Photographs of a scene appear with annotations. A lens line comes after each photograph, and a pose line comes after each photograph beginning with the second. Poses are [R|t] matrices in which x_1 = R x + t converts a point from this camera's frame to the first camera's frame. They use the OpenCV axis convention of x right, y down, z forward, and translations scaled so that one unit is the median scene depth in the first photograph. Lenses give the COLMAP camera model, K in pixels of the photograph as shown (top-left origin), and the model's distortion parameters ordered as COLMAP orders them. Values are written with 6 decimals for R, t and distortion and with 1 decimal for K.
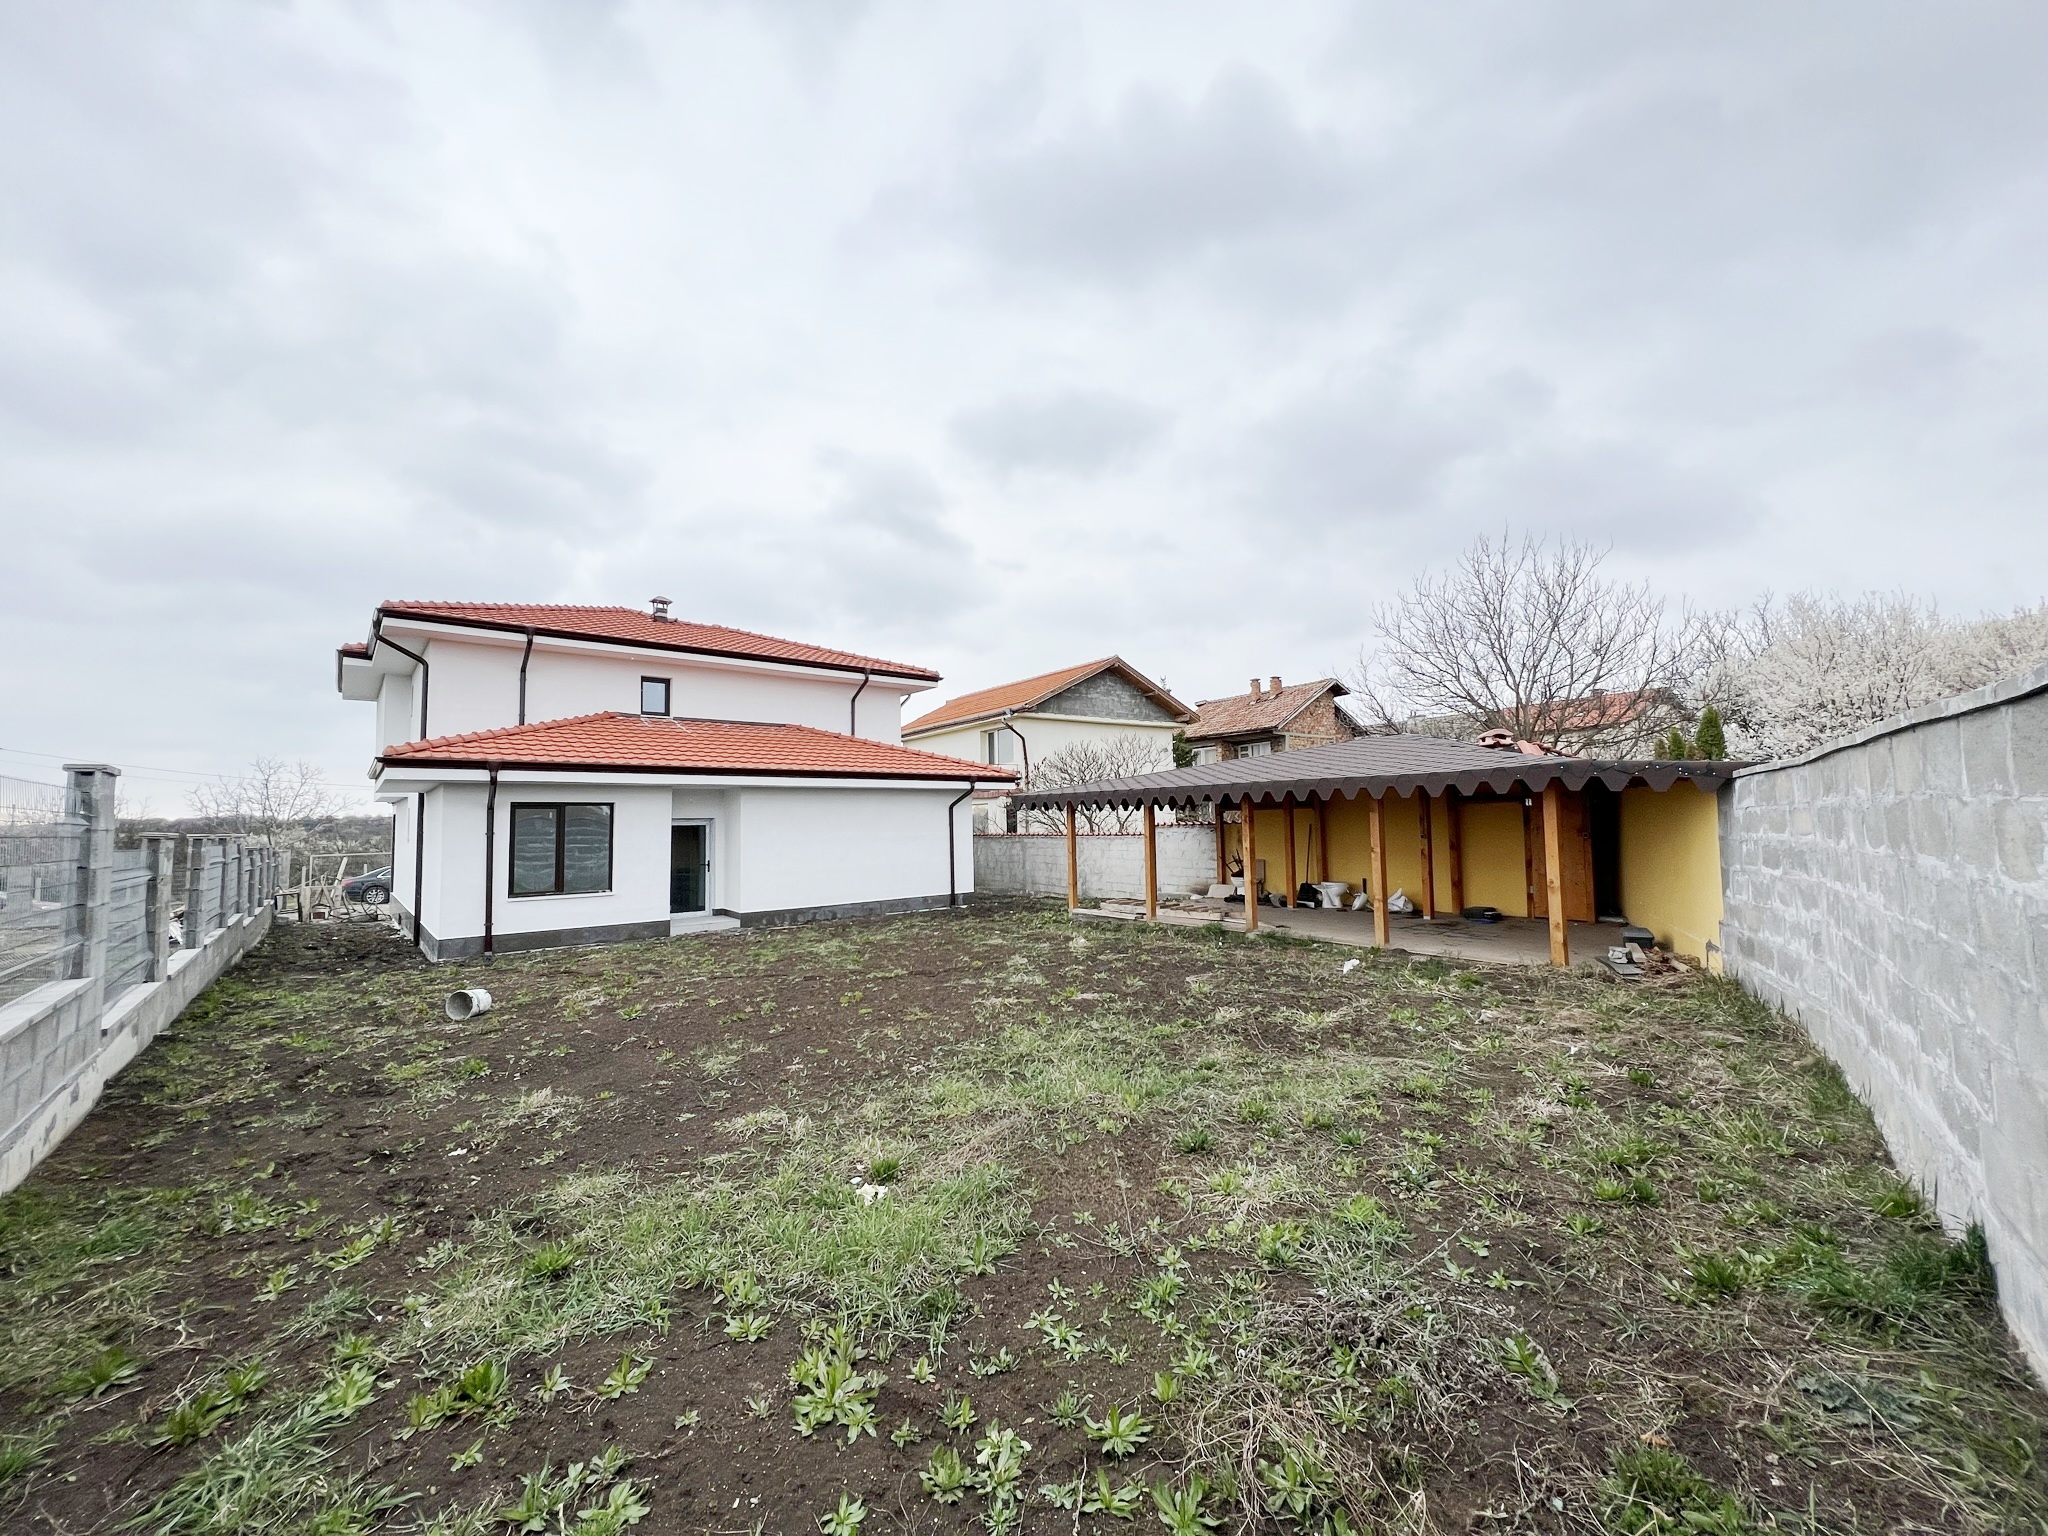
lens RADIAL K [[816.8, 0, 1024.0], [0, 816.8, 768.0], [0, 0, 1]] dist [0.001790, 0.000399]
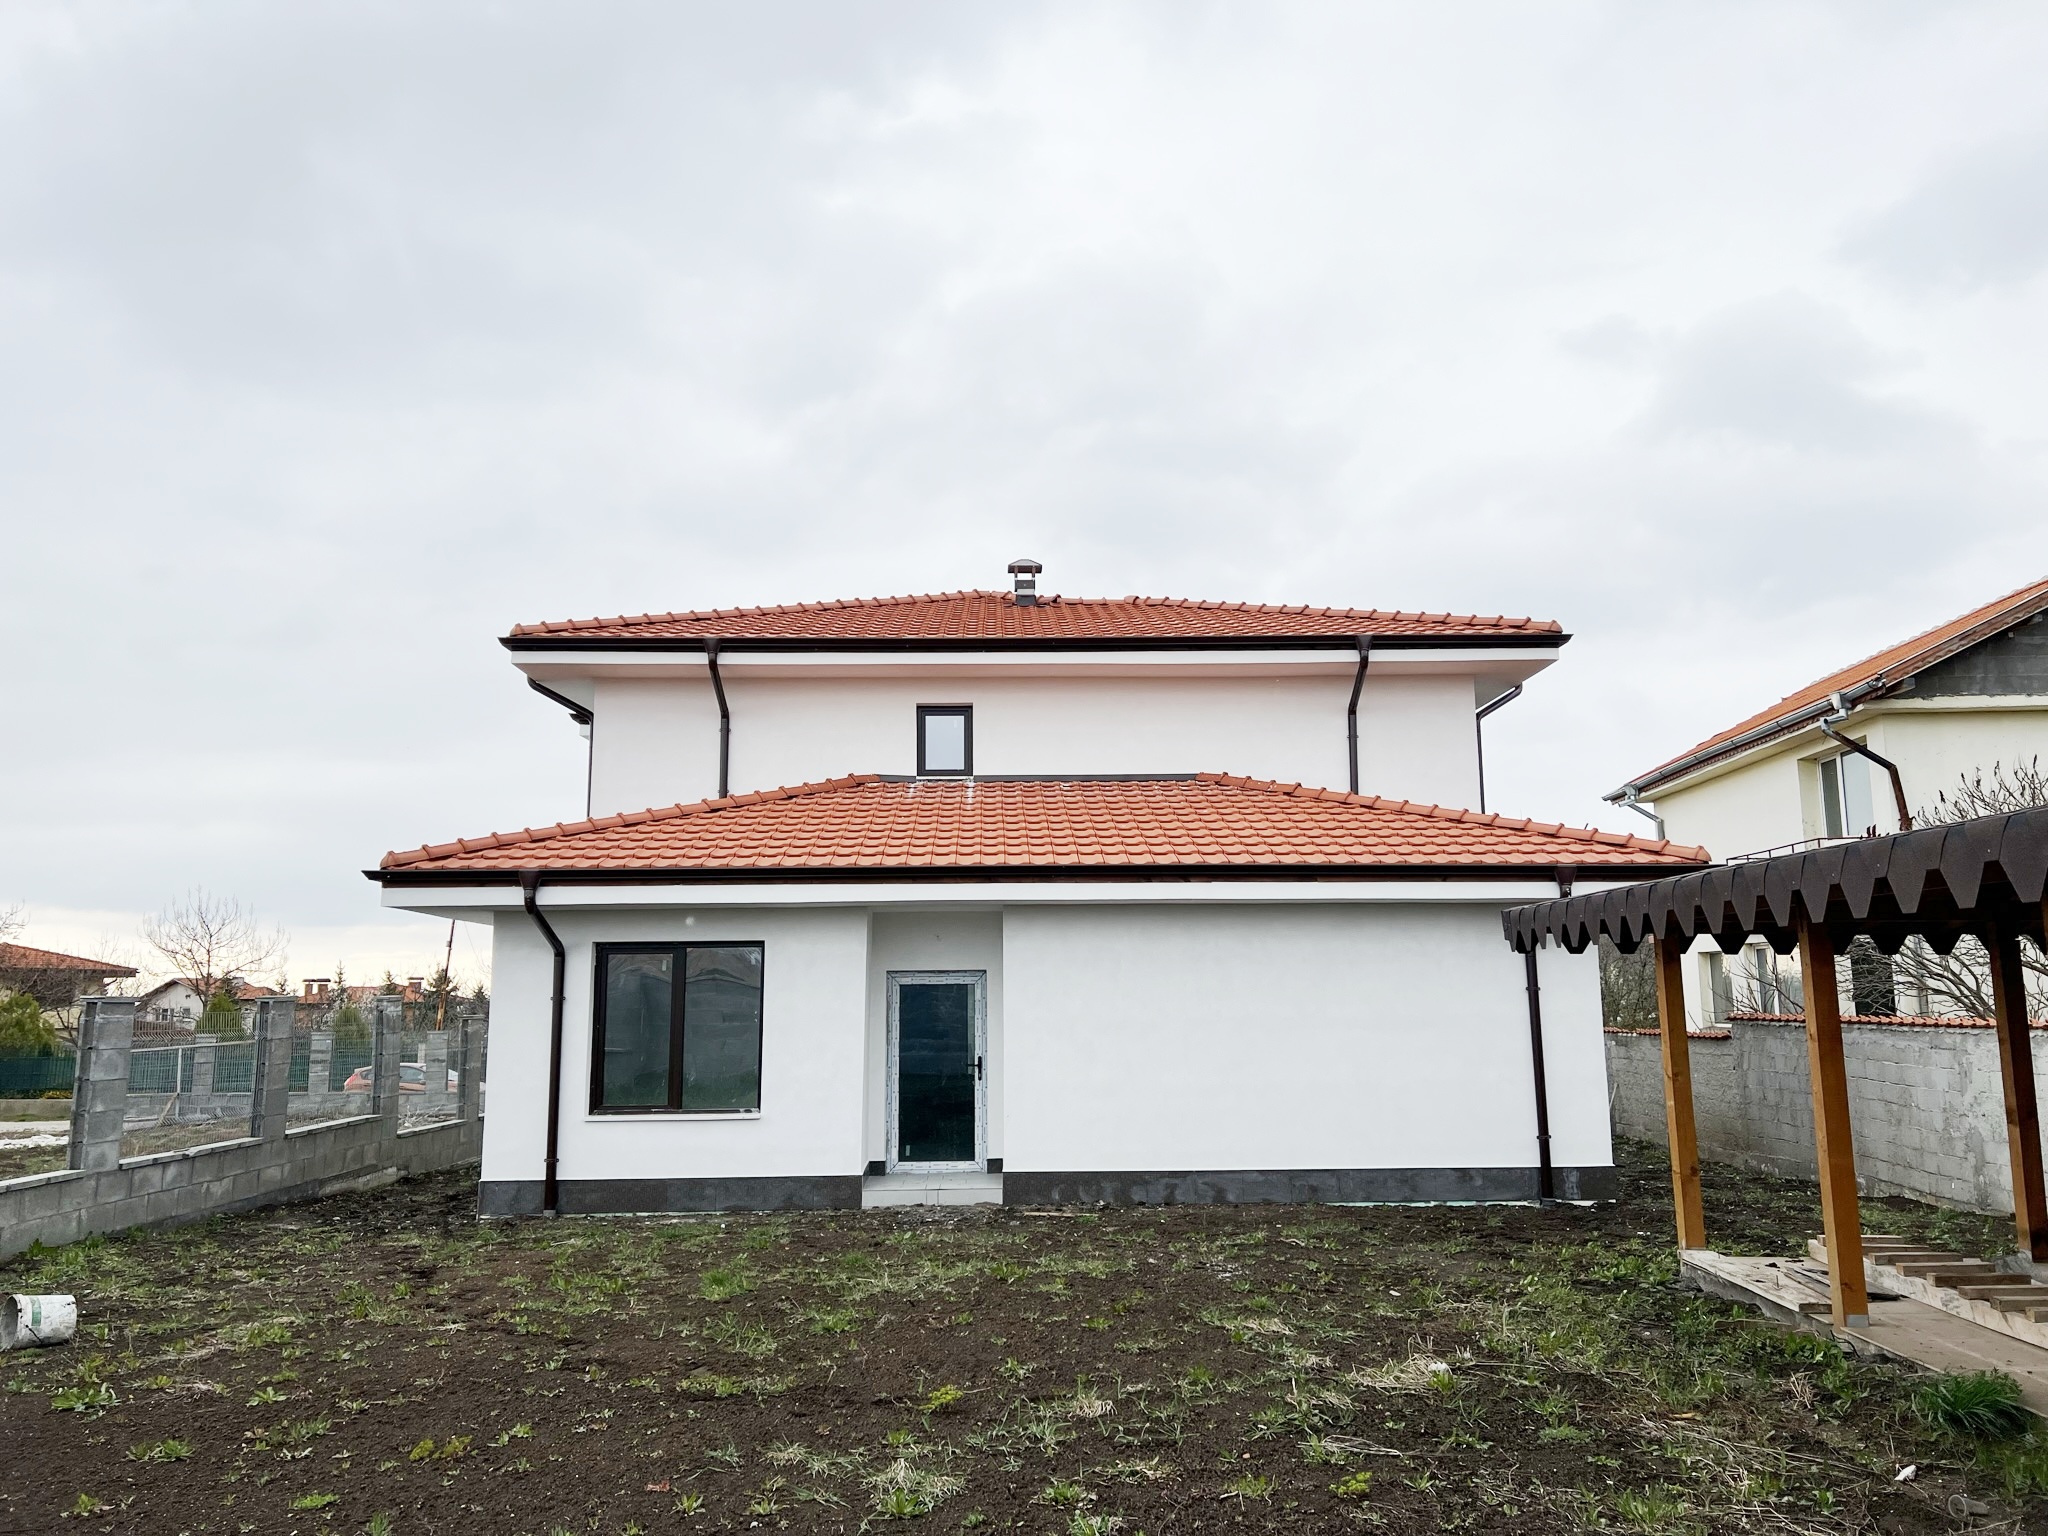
lens RADIAL K [[1509.7, 0, 1024.0], [0, 1509.7, 768.0], [0, 0, 1]] dist [0.045097, -0.000482]
pose [[0.771810, -0.084112, -0.630265, 0.223001], [0.036917, 0.995468, -0.087643, 0.019707], [0.634780, 0.044376, 0.771417, 0.298459]]
